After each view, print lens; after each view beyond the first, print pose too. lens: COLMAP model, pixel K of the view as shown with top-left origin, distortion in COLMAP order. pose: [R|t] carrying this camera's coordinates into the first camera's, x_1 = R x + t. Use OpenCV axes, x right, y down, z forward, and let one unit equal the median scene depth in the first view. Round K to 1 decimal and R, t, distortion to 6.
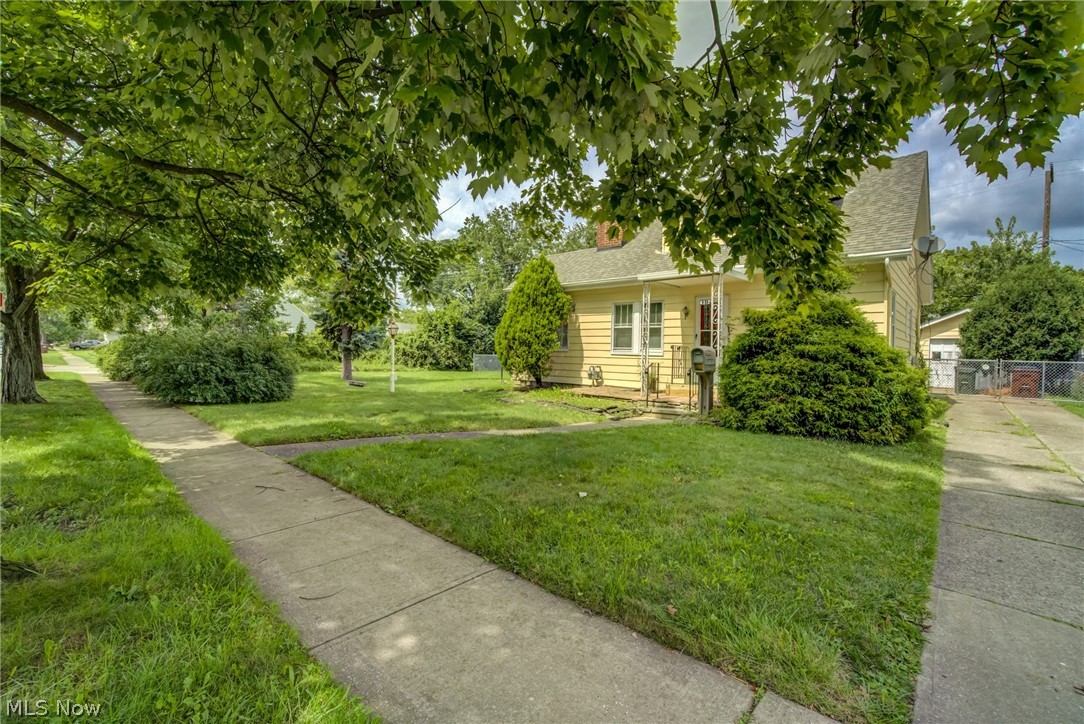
lens RADIAL K [[470.4, 0, 526.3], [0, 470.4, 358.5], [0, 0, 1]] dist [-0.000695, 0.019388]
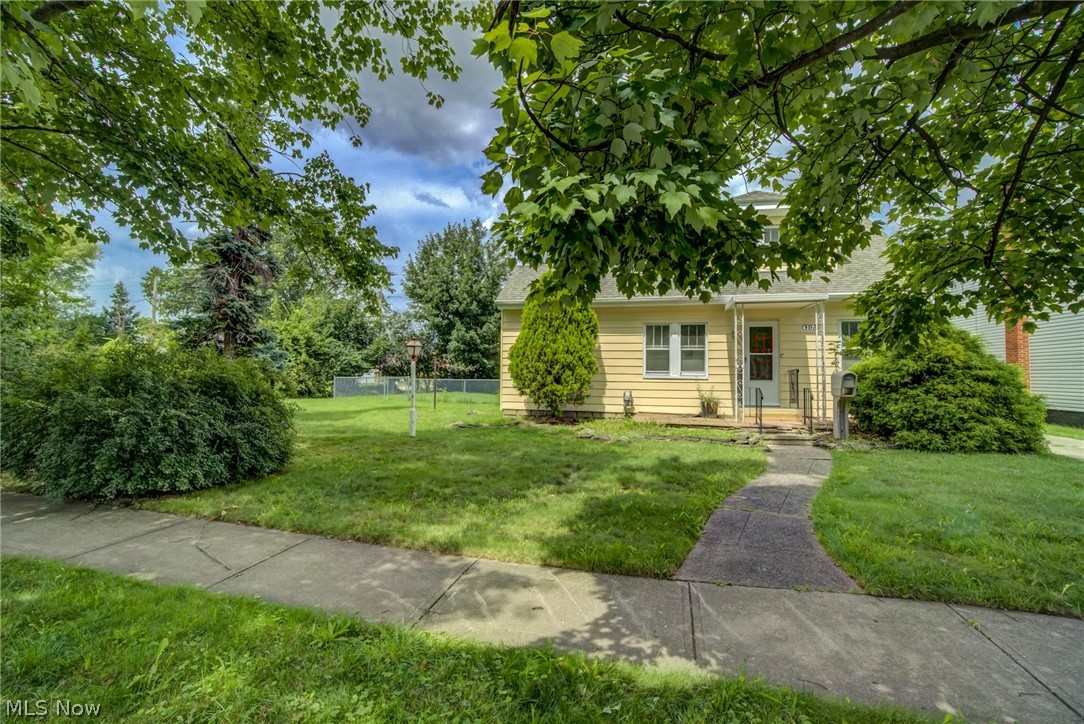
lens RADIAL K [[466.7, 0, 549.2], [0, 466.7, 358.7], [0, 0, 1]] dist [-0.053352, 0.019124]
pose [[0.873236, 0.004698, 0.487275, -0.228963], [0.013854, 0.999310, -0.034463, -0.009438], [-0.487100, 0.036845, 0.872569, 0.150174]]
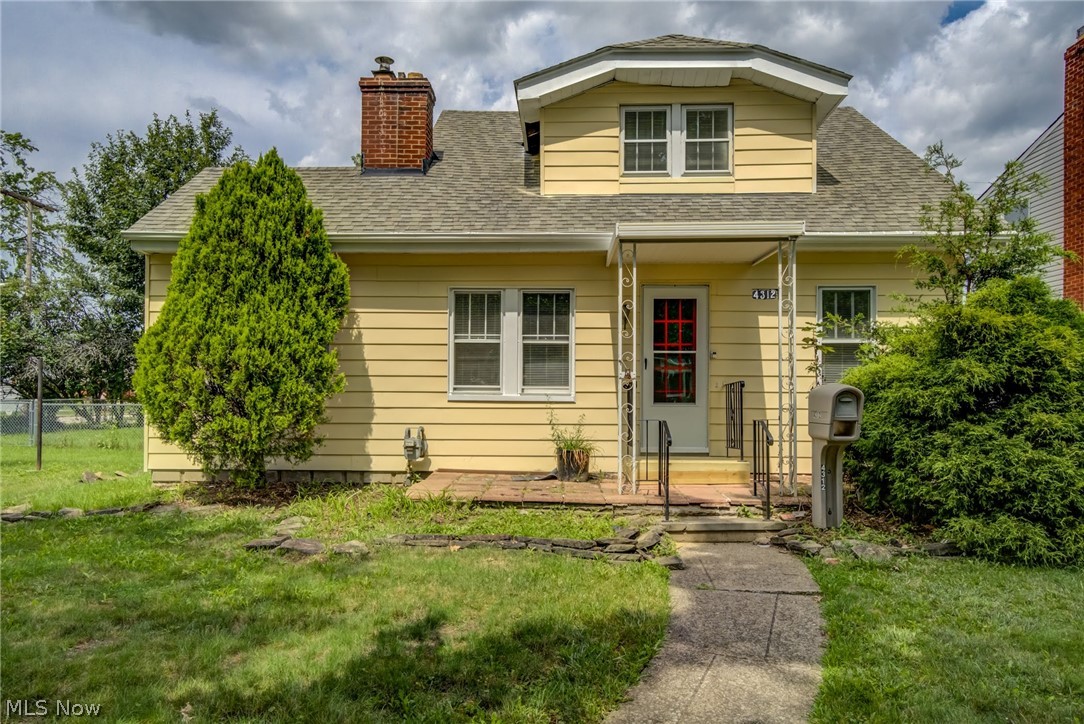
lens RADIAL K [[706.5, 0, 540.1], [0, 706.5, 388.9], [0, 0, 1]] dist [0.018869, -0.001013]
pose [[0.750533, -0.013164, 0.660702, -0.109409], [0.019062, 0.999817, -0.001734, -0.008883], [-0.660558, 0.013895, 0.750647, 0.224884]]
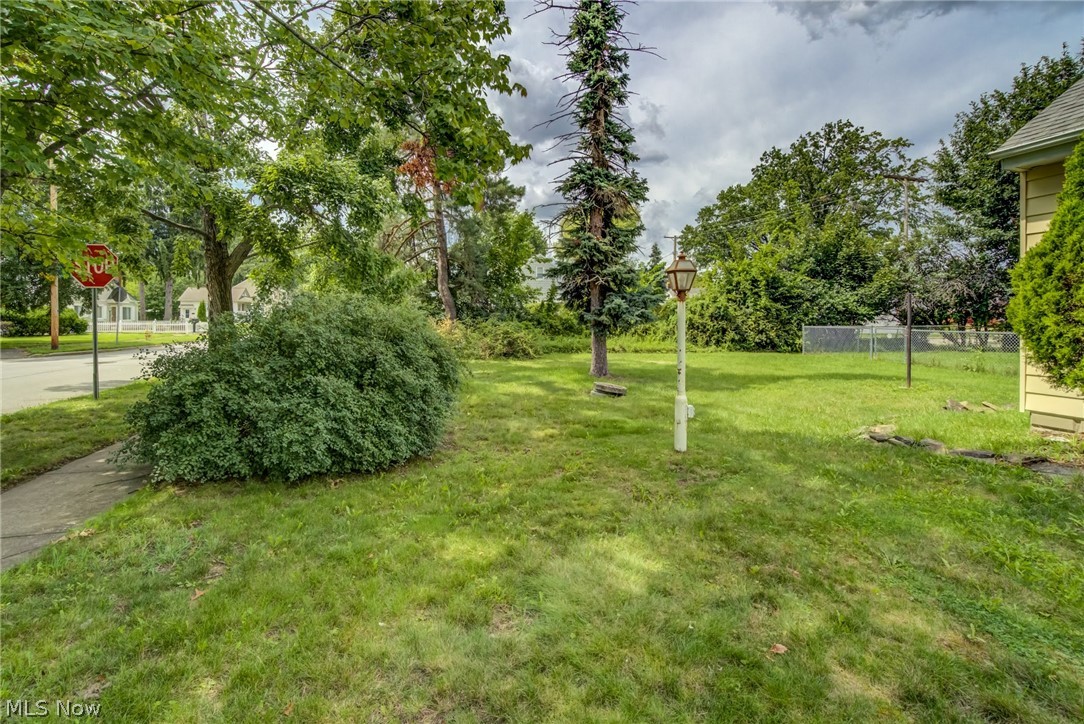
lens RADIAL K [[492.5, 0, 514.8], [0, 492.5, 318.1], [0, 0, 1]] dist [-0.059581, 0.021013]
pose [[0.830254, -0.016521, -0.557140, -0.092804], [0.006891, 0.999788, -0.019378, -0.011932], [0.557342, 0.012249, 0.830193, 0.324134]]
